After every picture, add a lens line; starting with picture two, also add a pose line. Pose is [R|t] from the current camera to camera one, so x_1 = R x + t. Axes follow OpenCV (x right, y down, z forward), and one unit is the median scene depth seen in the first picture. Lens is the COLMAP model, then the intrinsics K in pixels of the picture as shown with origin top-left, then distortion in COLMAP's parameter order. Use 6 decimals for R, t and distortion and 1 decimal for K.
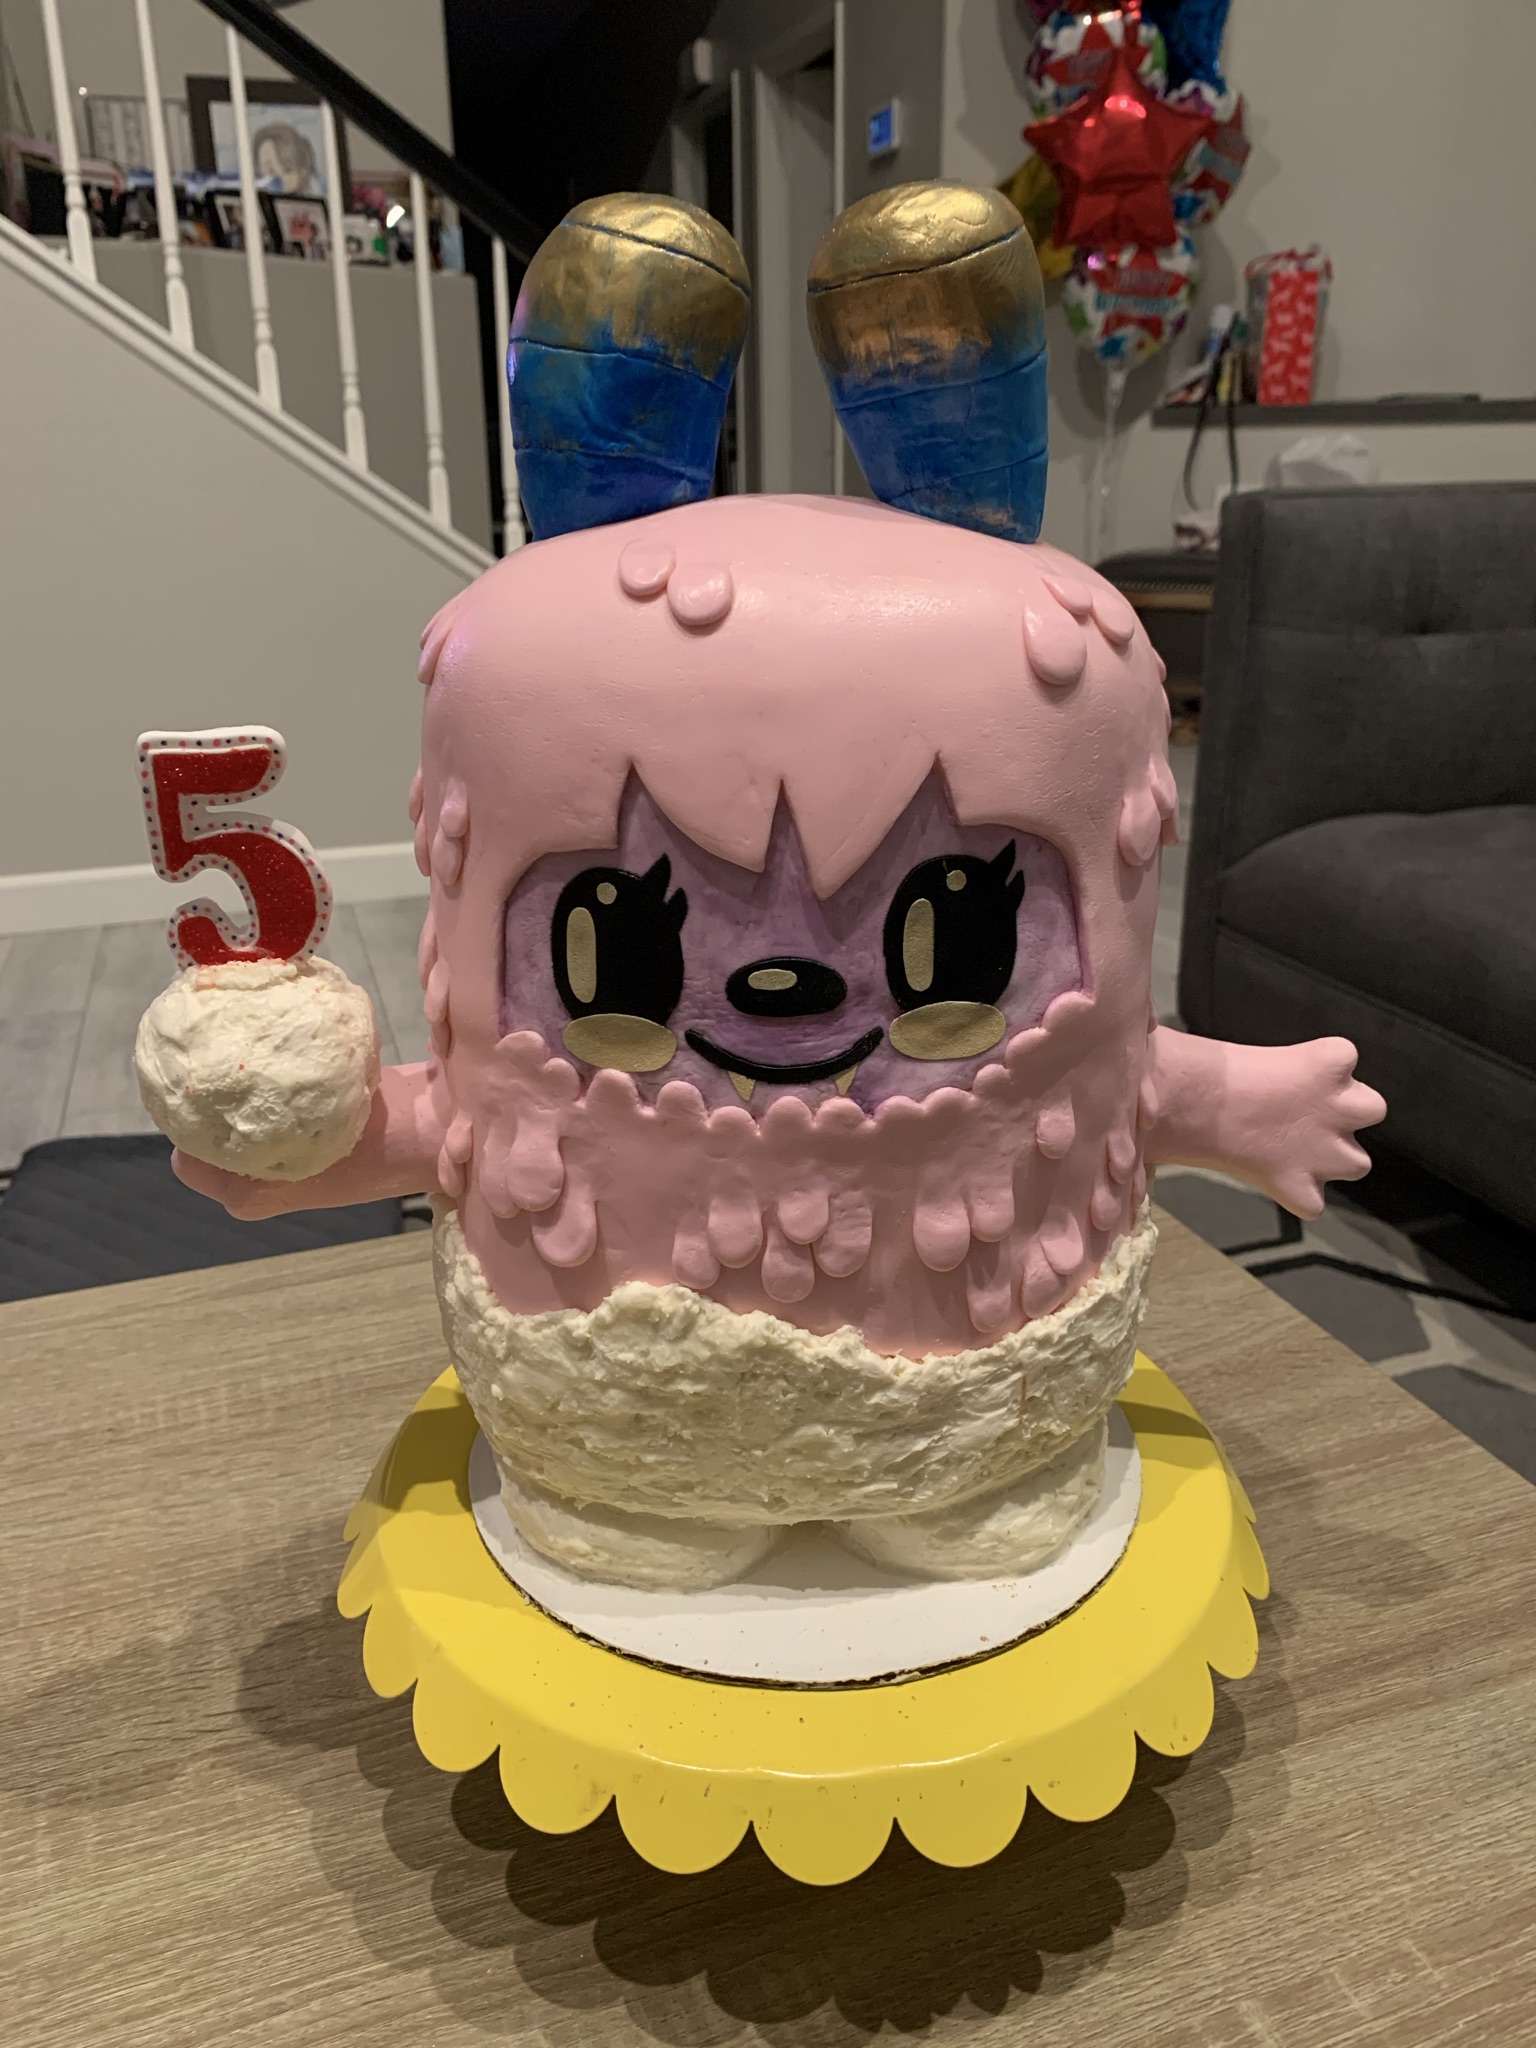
lens RADIAL K [[1732.7, 0, 768.0], [0, 1732.7, 1024.0], [0, 0, 1]] dist [-0.000173, 0.000348]
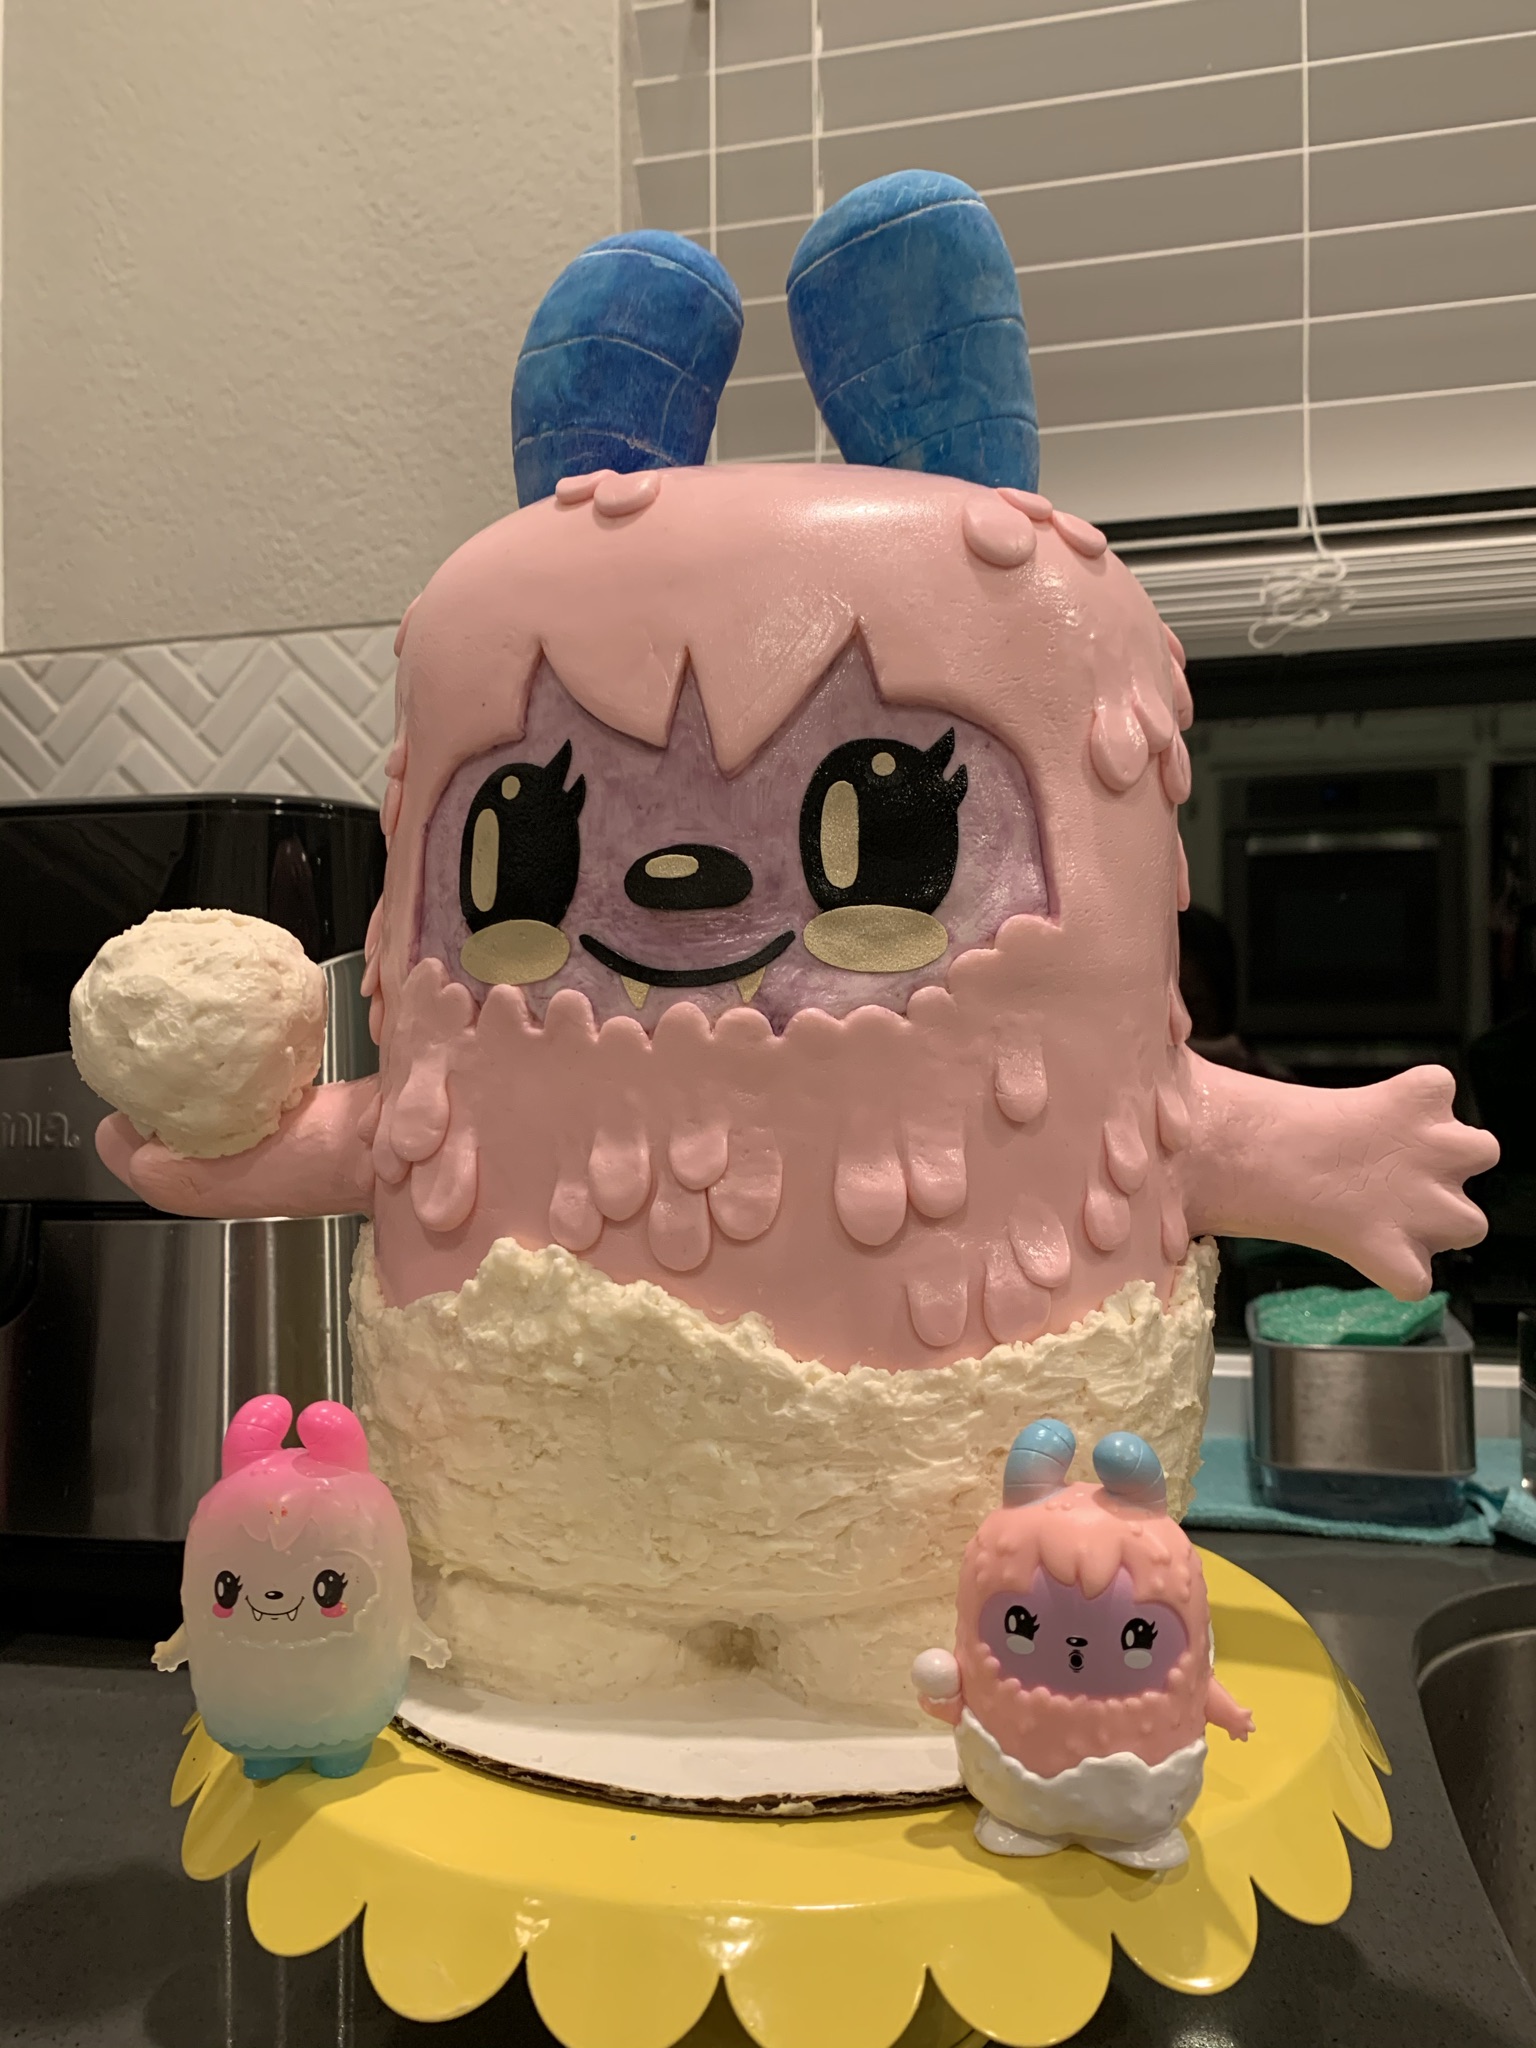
lens RADIAL K [[1732.7, 0, 768.0], [0, 1732.7, 1024.0], [0, 0, 1]] dist [-0.000173, 0.000348]
pose [[0.970971, -0.001157, -0.239195, 0.252276], [-0.092742, 0.919946, -0.380918, 0.367009], [0.220487, 0.392044, 0.893133, 0.235736]]
